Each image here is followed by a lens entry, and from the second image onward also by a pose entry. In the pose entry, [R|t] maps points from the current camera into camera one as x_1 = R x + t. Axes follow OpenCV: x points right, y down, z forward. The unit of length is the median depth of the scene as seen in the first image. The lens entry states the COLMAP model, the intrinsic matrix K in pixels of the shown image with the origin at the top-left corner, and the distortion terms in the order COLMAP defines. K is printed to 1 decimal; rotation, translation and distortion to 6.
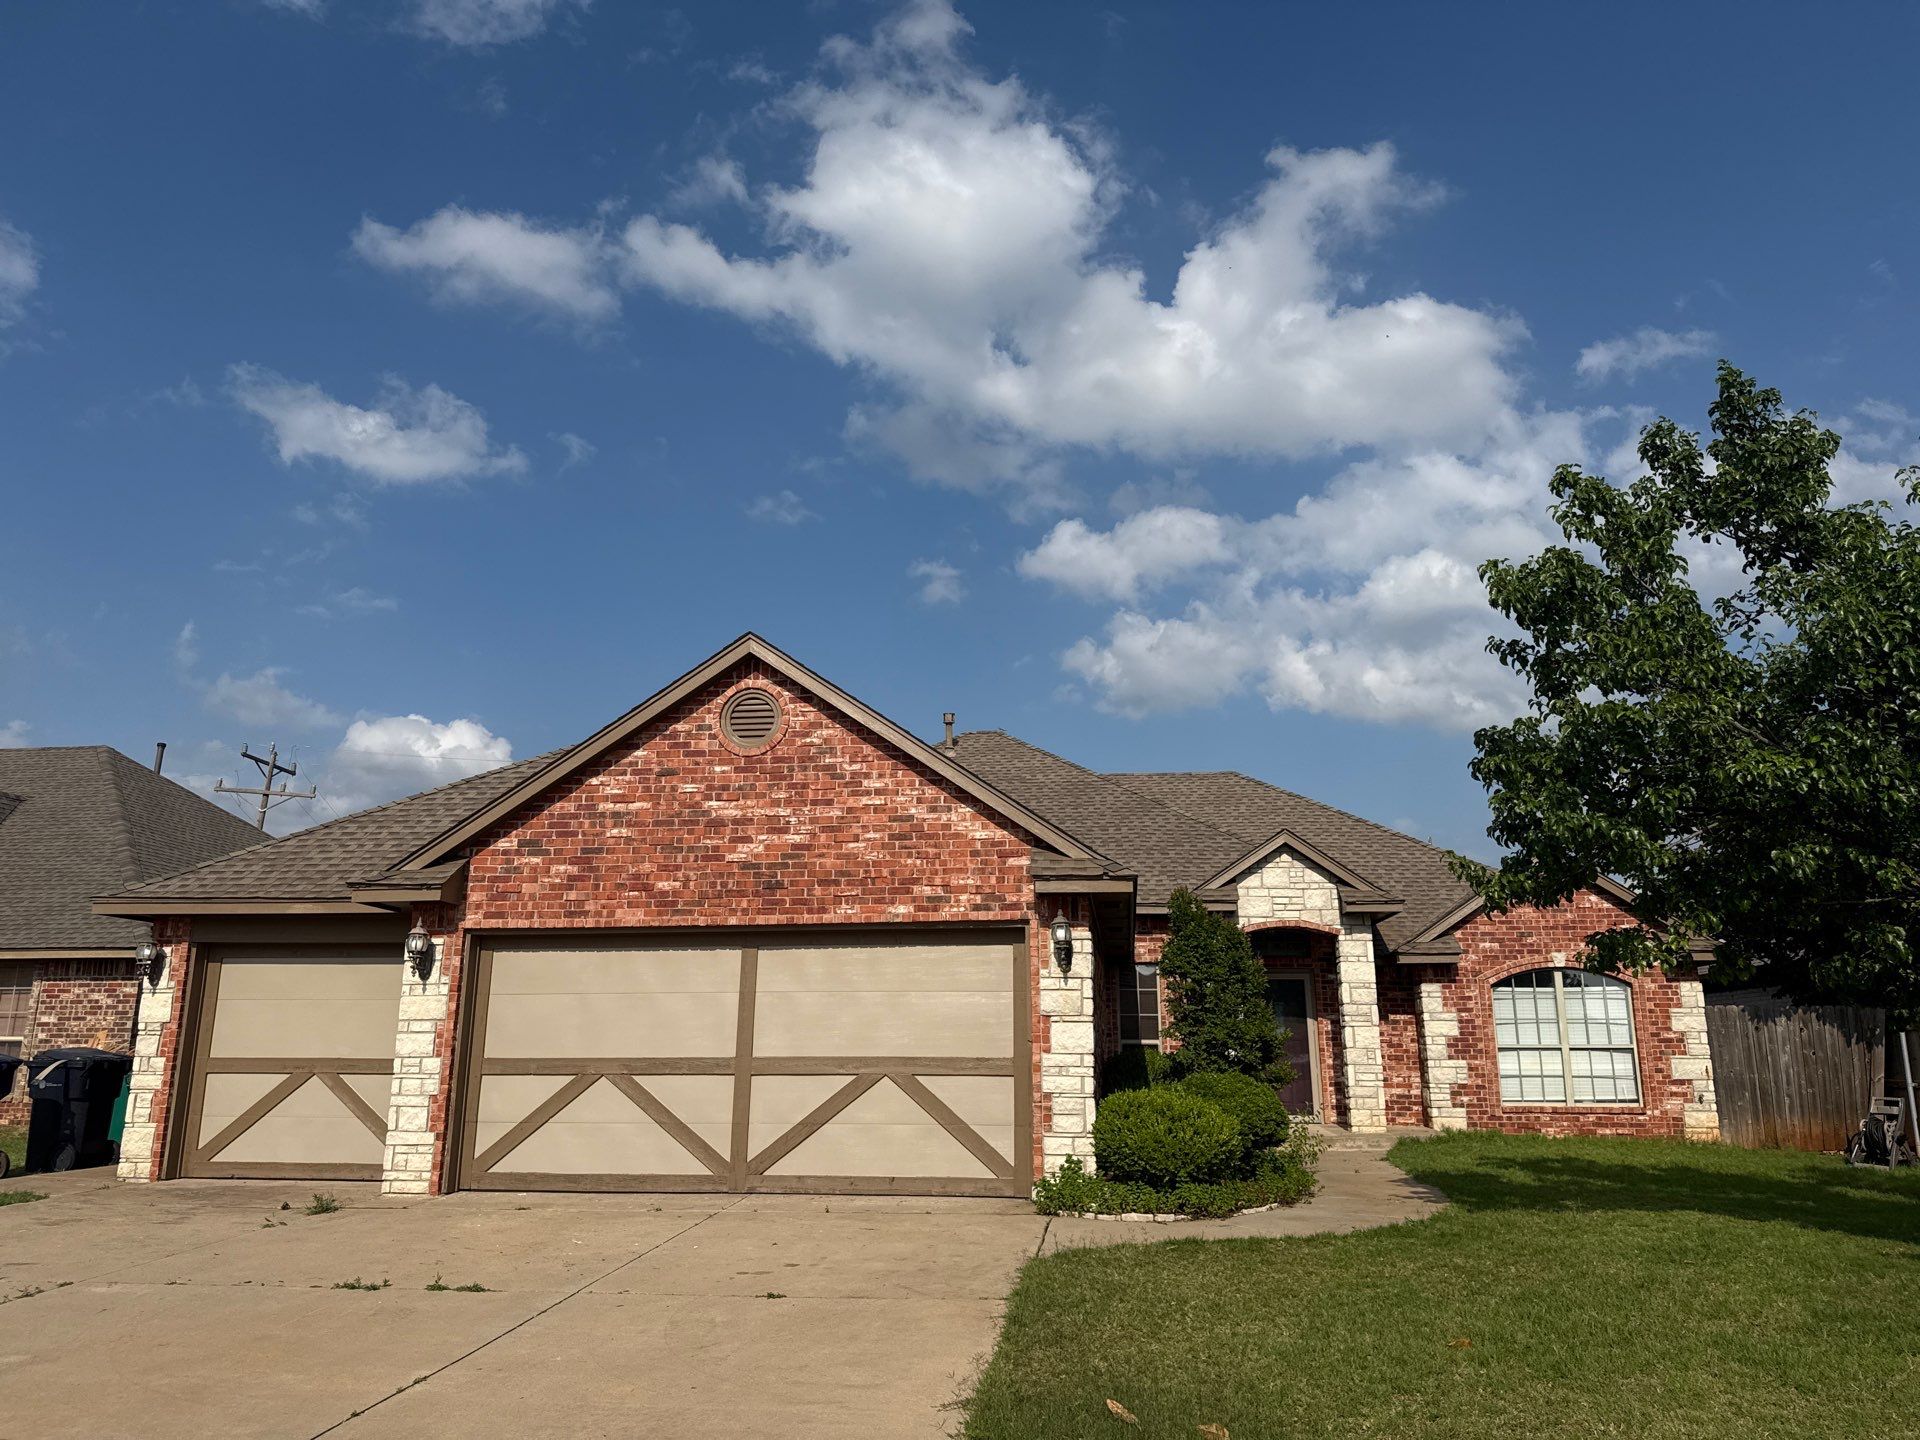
lens RADIAL K [[1329.4, 0, 974.6], [0, 1329.4, 700.0], [0, 0, 1]] dist [0.085996, -0.116309]
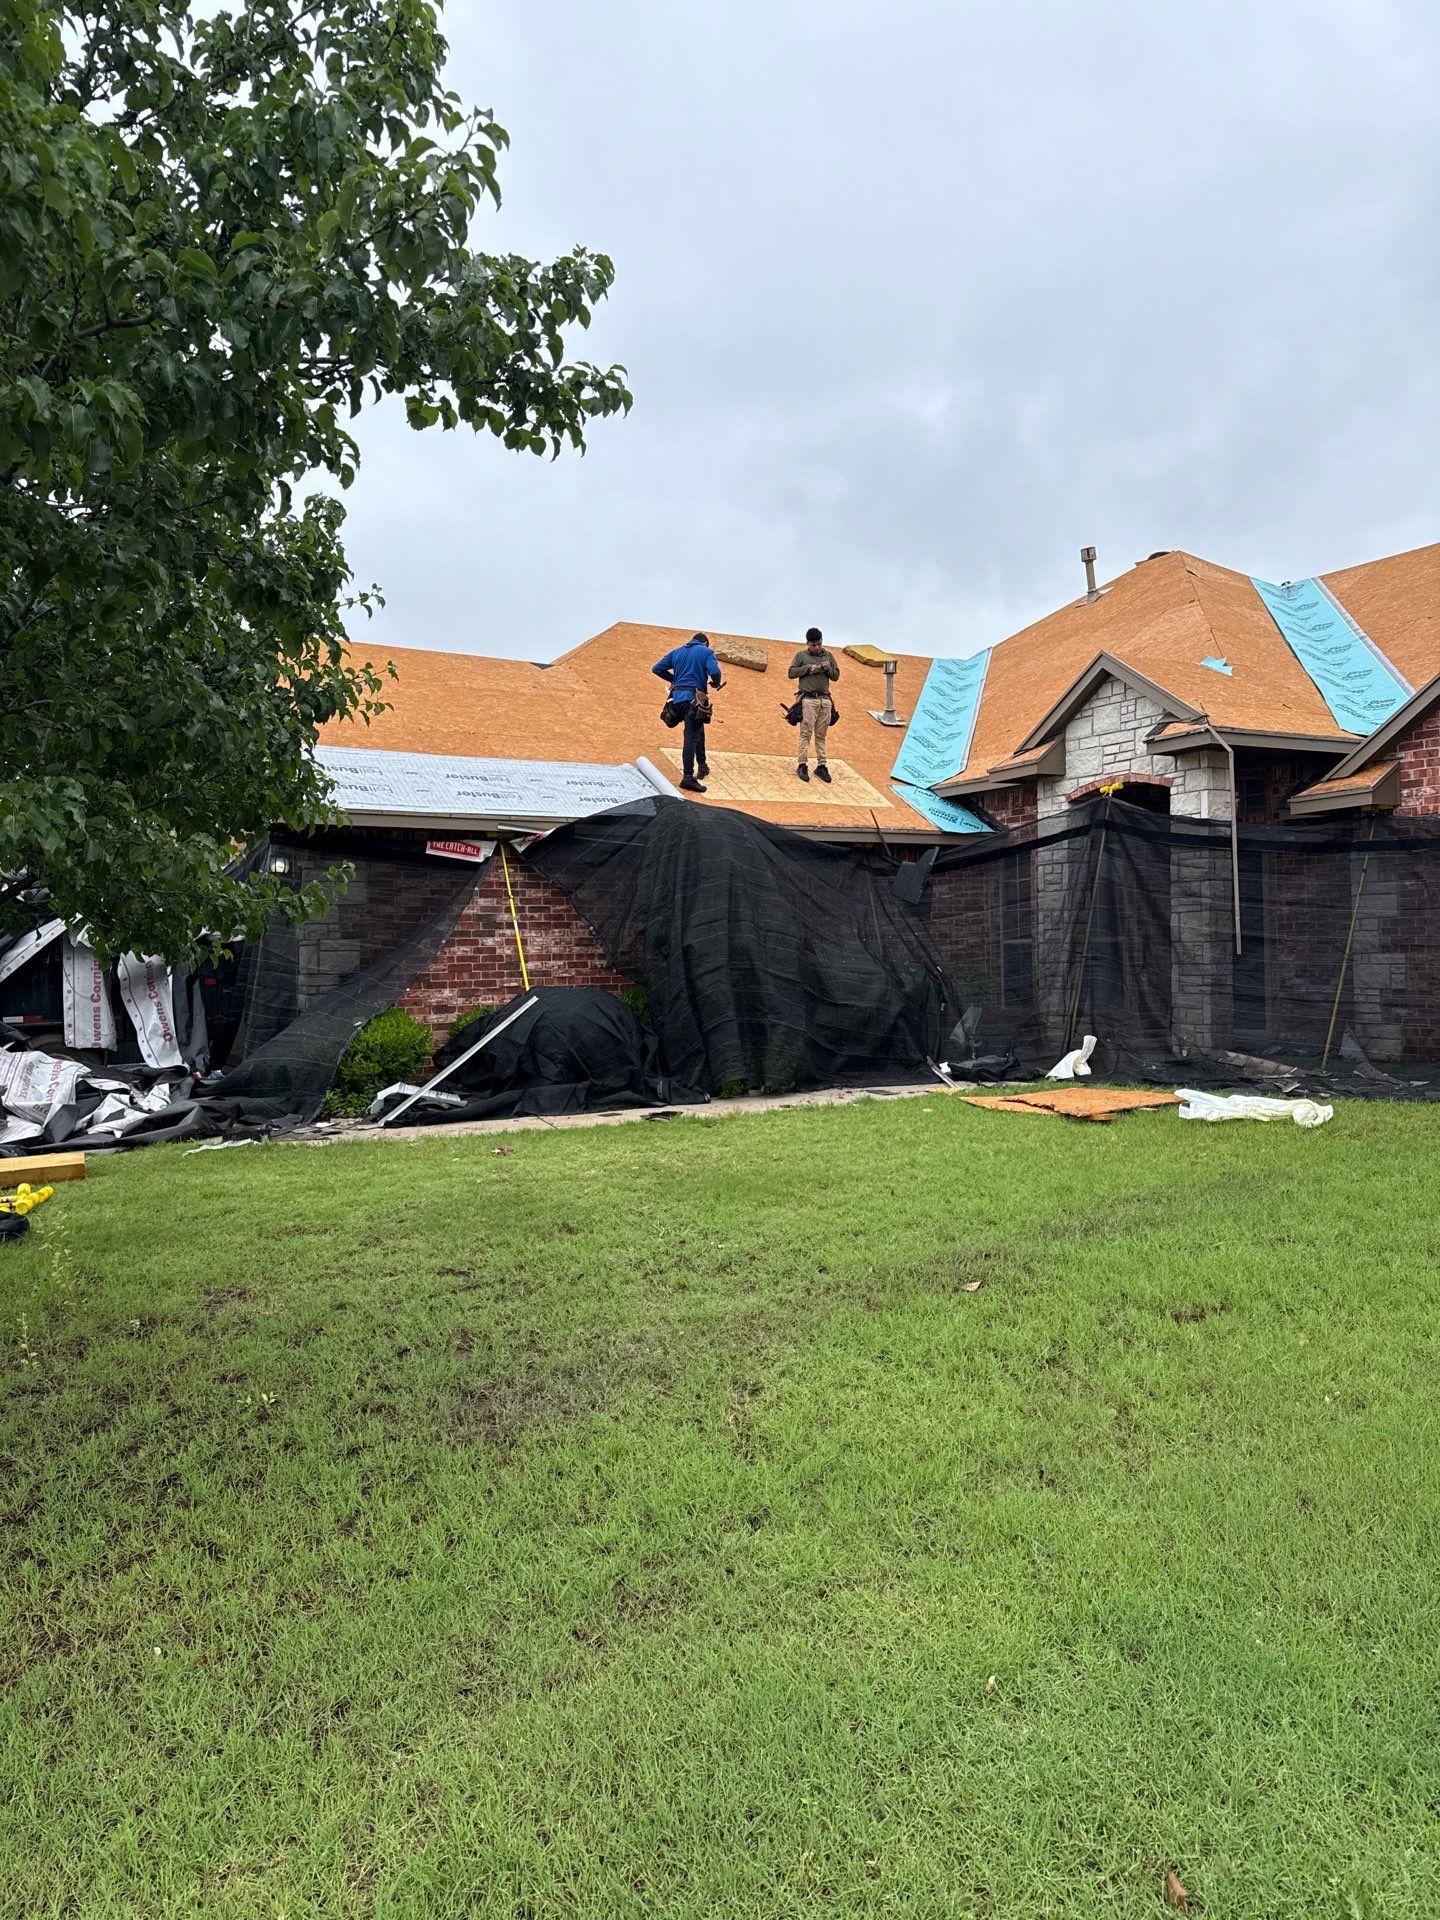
lens RADIAL K [[1329.4, 0, 725.7], [0, 1329.4, 929.9], [0, 0, 1]] dist [0.085996, -0.116309]
pose [[0.594416, -0.025816, -0.803743, 1.048942], [0.229725, 0.963285, 0.138954, 0.144420], [0.770647, -0.267236, 0.578523, 0.592369]]
